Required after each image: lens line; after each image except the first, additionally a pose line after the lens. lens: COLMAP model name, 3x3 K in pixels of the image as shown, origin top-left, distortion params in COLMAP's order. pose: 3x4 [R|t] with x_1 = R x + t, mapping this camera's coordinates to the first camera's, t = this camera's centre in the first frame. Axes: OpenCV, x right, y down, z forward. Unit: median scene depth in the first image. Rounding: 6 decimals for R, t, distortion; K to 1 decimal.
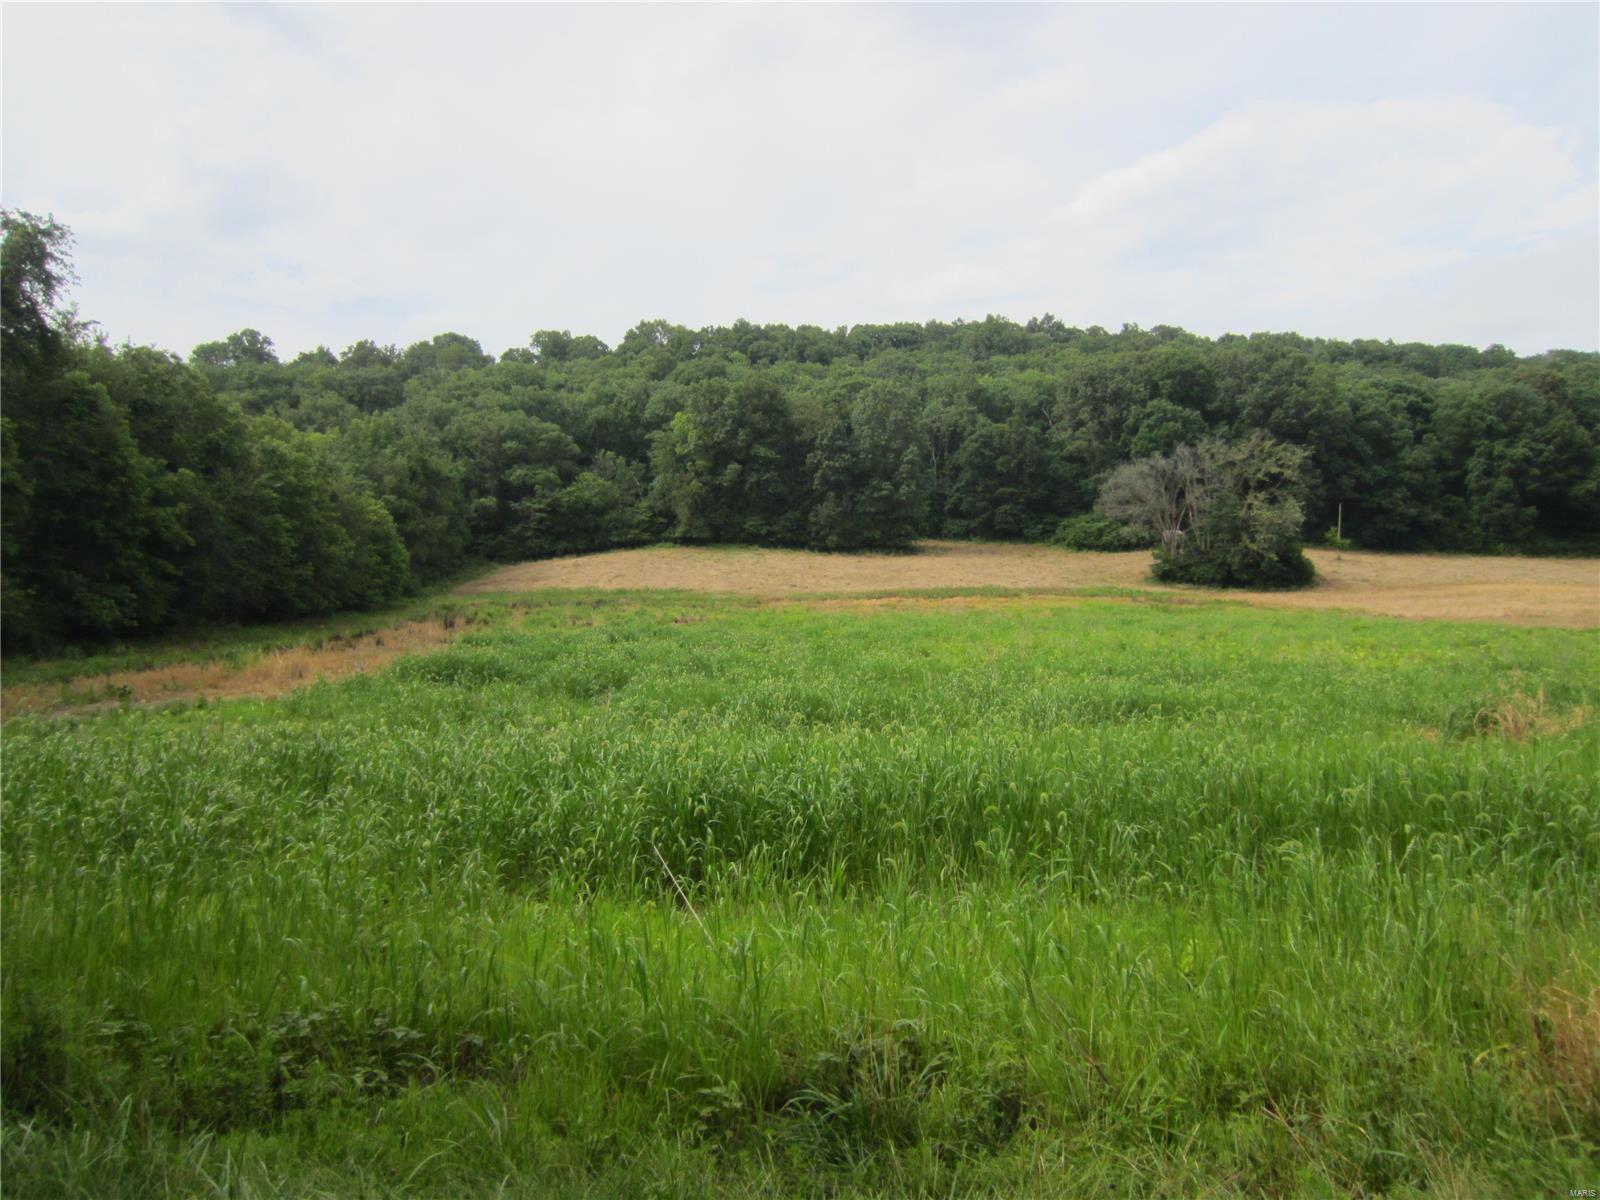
lens RADIAL K [[1161.5, 0, 800.0], [0, 1161.5, 600.0], [0, 0, 1]] dist [-0.021878, 0.005119]
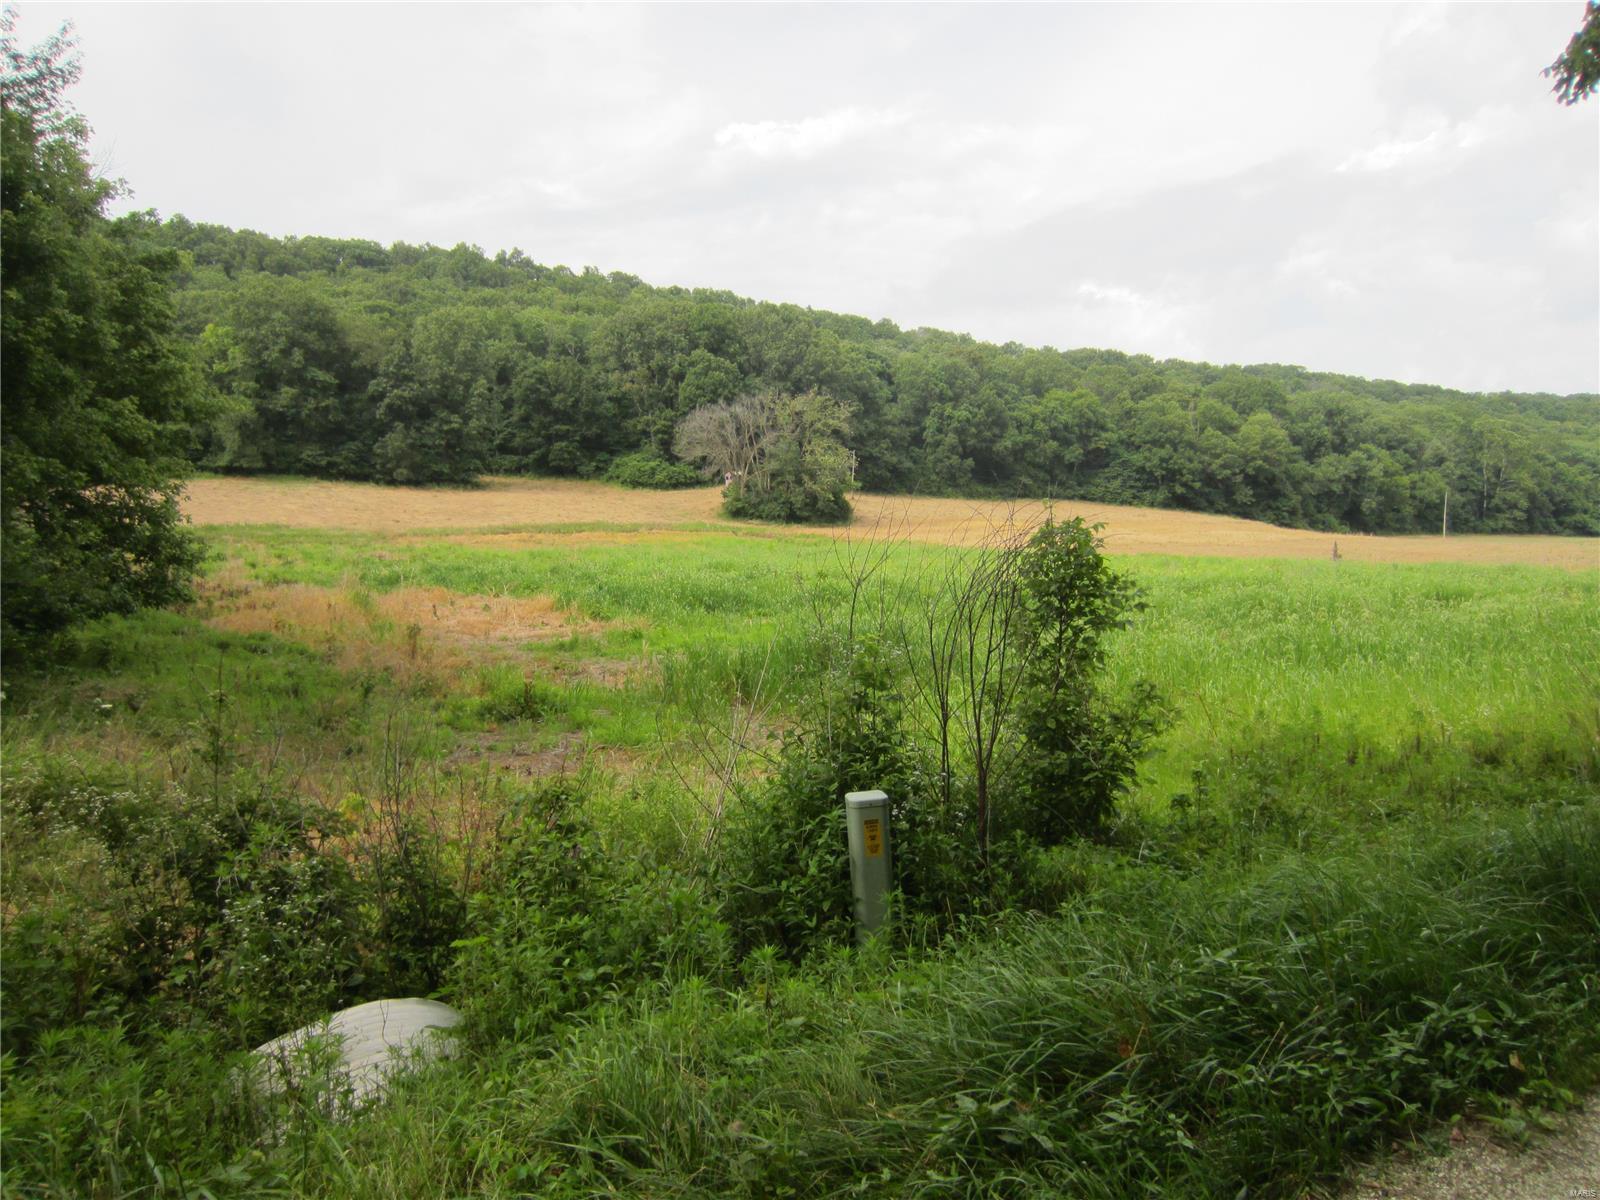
lens RADIAL K [[1161.5, 0, 800.0], [0, 1161.5, 600.0], [0, 0, 1]] dist [-0.021878, 0.005119]
pose [[0.860128, -0.032207, 0.509060, -0.169219], [0.004104, 0.998409, 0.056234, 0.000211], [-0.510061, -0.046280, 0.858892, 0.009562]]
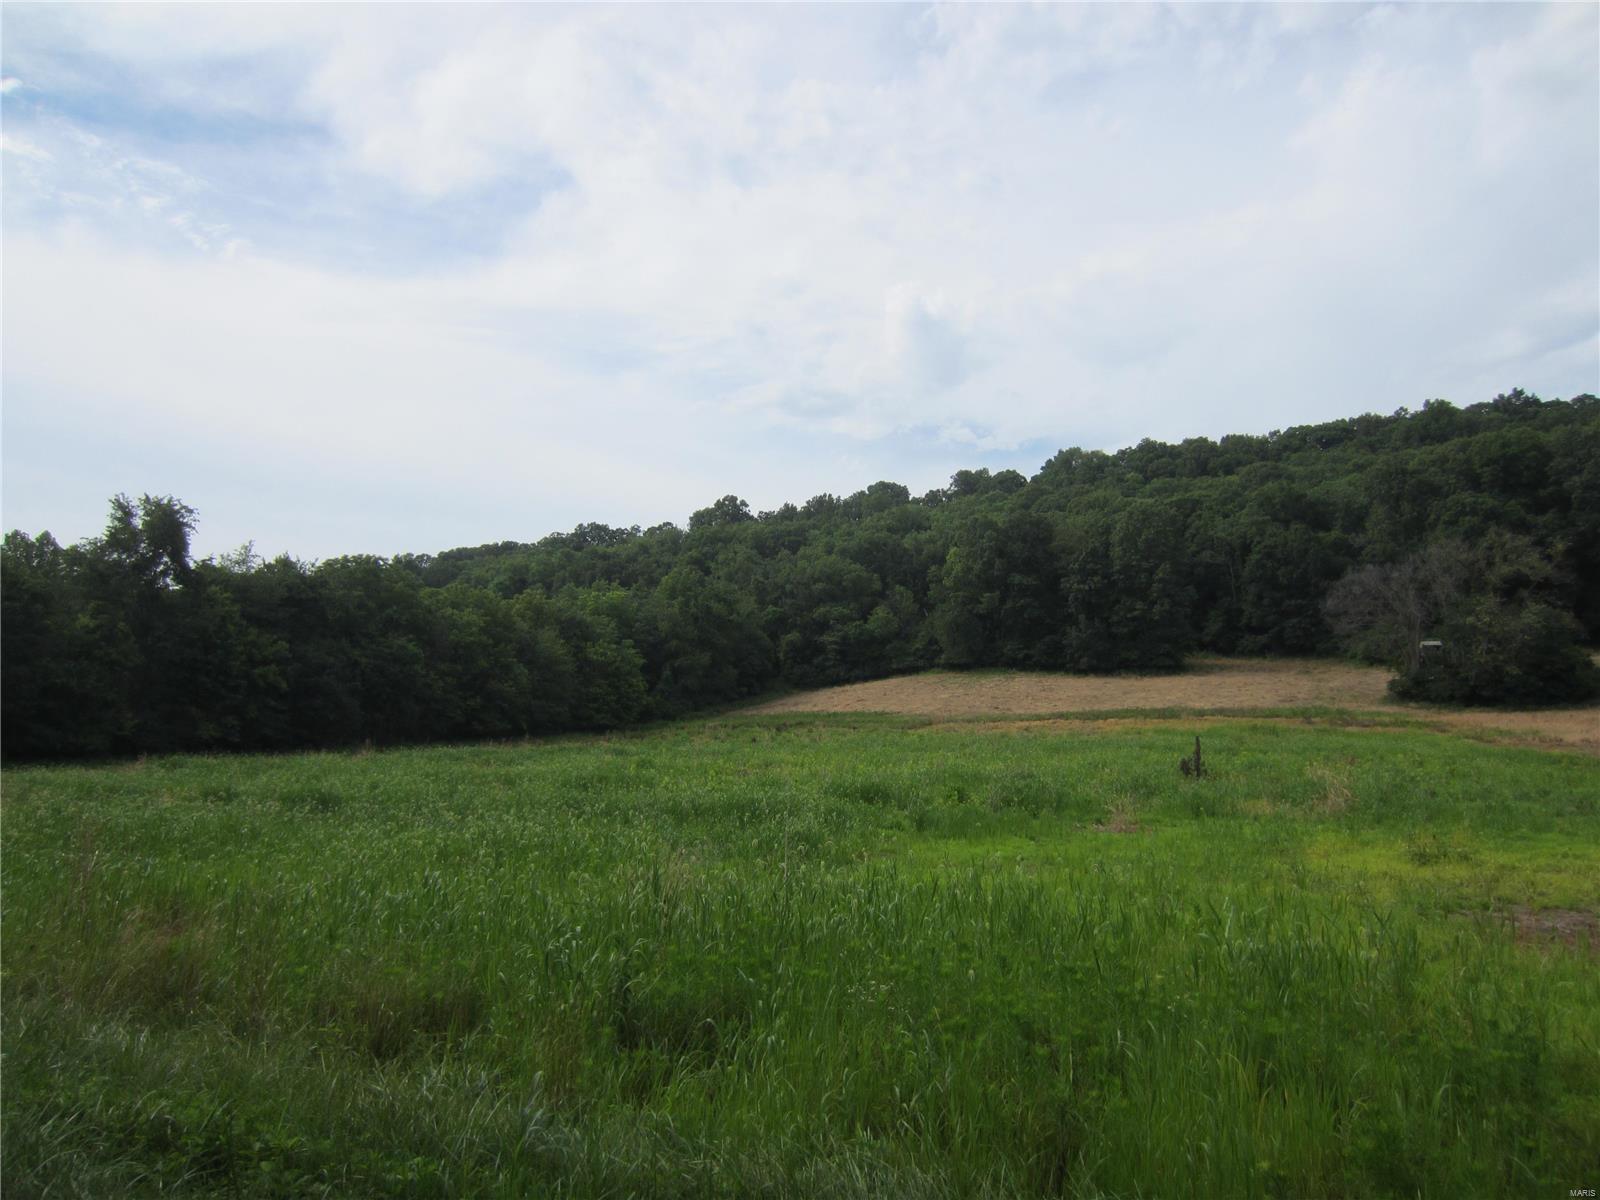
lens RADIAL K [[1161.5, 0, 800.0], [0, 1161.5, 600.0], [0, 0, 1]] dist [-0.021878, 0.005119]
pose [[0.868703, -0.052751, -0.492516, 0.296874], [0.002044, 0.994686, -0.102931, -0.001760], [0.495328, 0.088410, 0.864195, -0.000800]]
